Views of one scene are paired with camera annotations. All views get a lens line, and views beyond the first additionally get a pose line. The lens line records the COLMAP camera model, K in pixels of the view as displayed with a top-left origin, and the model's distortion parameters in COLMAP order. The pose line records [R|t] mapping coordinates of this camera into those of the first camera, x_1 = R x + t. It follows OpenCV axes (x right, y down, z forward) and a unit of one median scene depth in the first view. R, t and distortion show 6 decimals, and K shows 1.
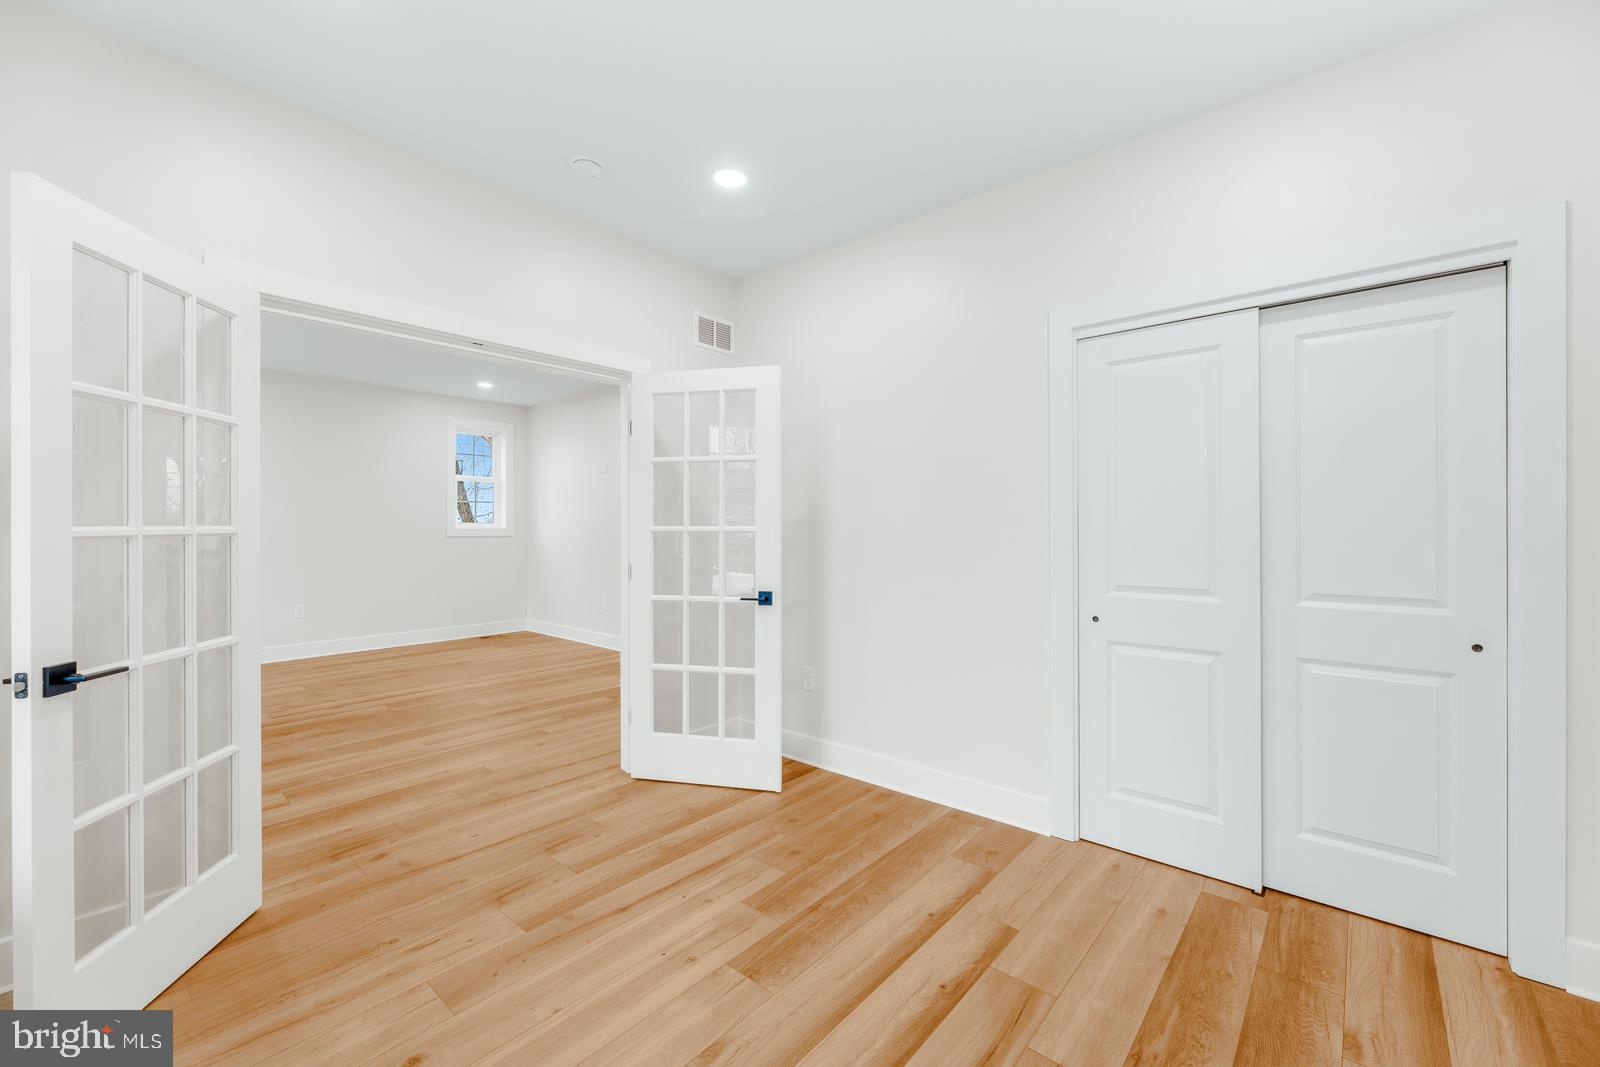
lens RADIAL K [[656.0, 0, 803.1], [0, 656.0, 528.4], [0, 0, 1]] dist [-0.000006, 0.000036]
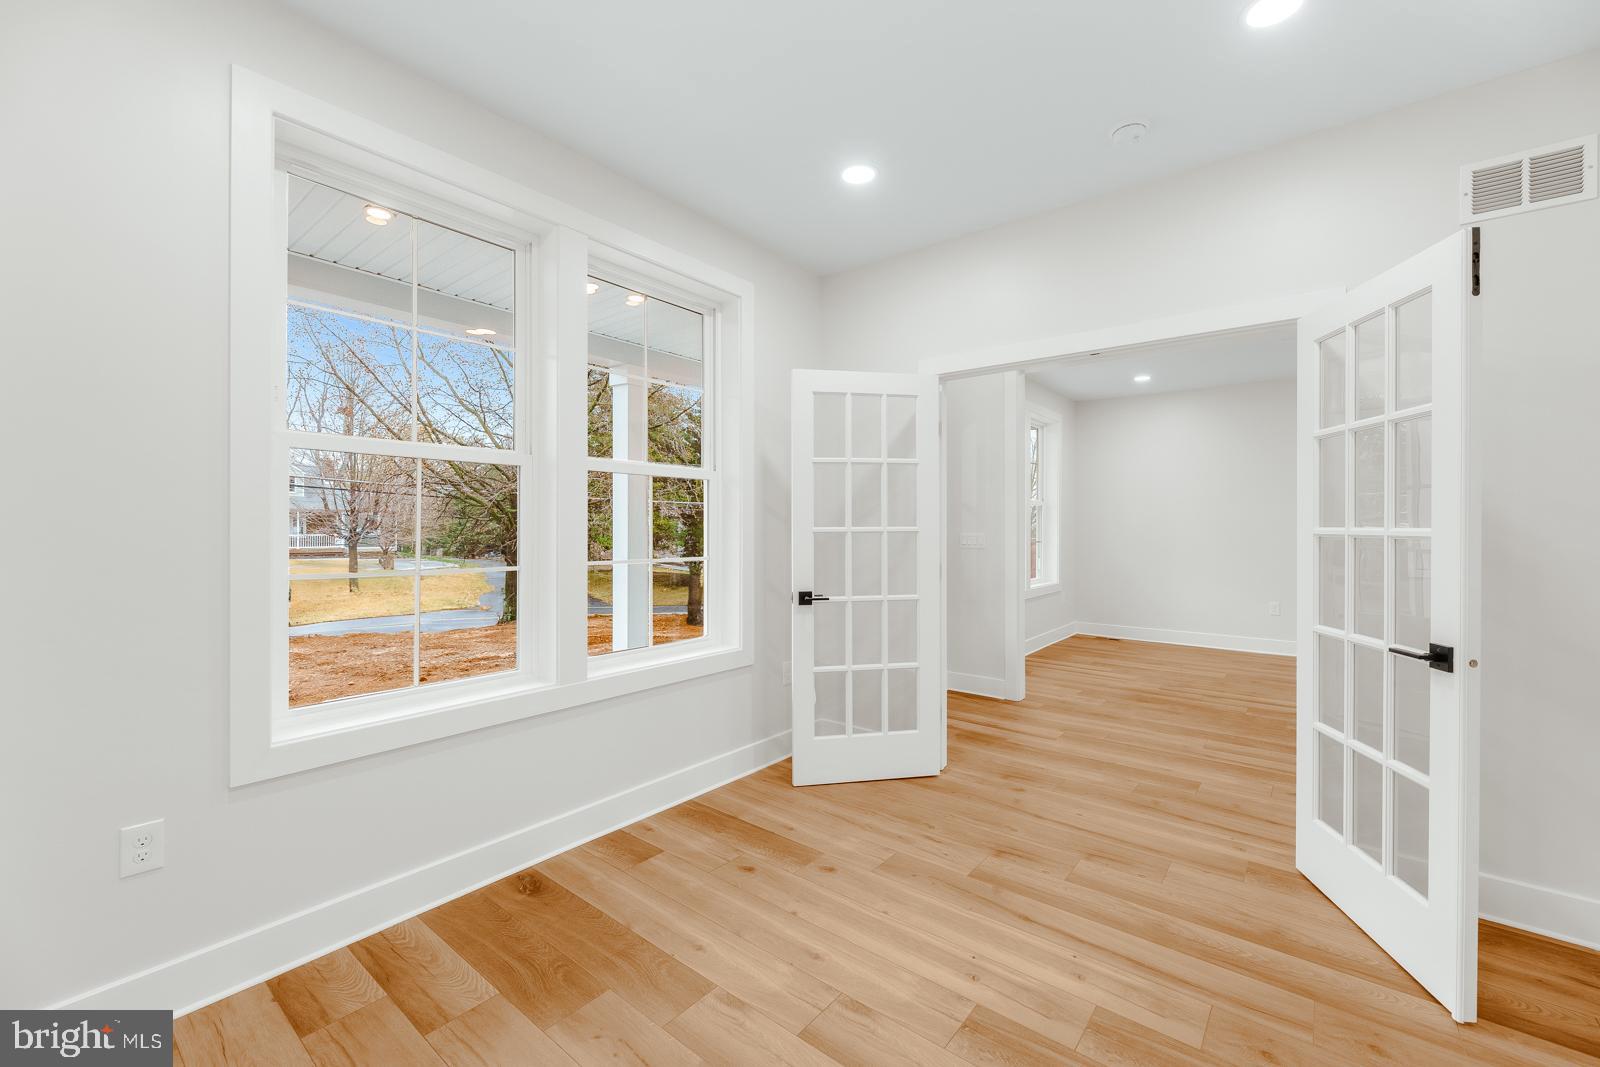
lens RADIAL K [[656.0, 0, 801.8], [0, 656.0, 529.4], [0, 0, 1]] dist [-0.000006, 0.000036]
pose [[0.029181, 0.006337, -0.999554, 0.599805], [-0.003679, 0.999974, 0.006232, -0.004877], [0.999567, 0.003496, 0.029204, 0.549974]]
